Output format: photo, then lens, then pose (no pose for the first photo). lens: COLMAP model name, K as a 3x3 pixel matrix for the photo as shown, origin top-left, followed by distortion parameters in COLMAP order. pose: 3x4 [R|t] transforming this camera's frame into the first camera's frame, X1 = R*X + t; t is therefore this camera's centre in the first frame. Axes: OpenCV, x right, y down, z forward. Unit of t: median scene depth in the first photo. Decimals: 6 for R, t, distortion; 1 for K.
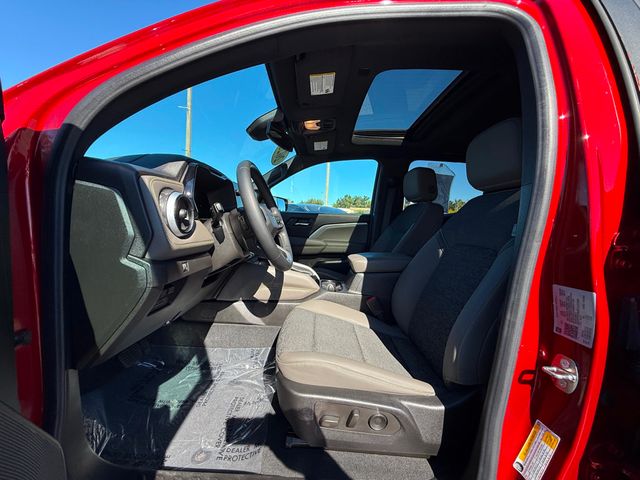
lens RADIAL K [[250.9, 0, 320.0], [0, 250.9, 240.0], [0, 0, 1]] dist [0.000928, 0.000216]
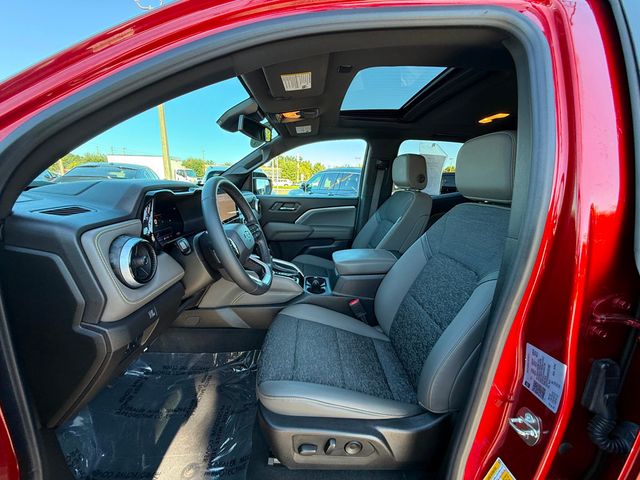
lens RADIAL K [[250.9, 0, 320.0], [0, 250.9, 240.0], [0, 0, 1]] dist [0.000928, 0.000216]
pose [[0.999384, -0.017723, 0.030283, 0.041444], [0.012795, 0.987708, 0.155786, -0.176752], [-0.032672, -0.155303, 0.987327, 0.052542]]
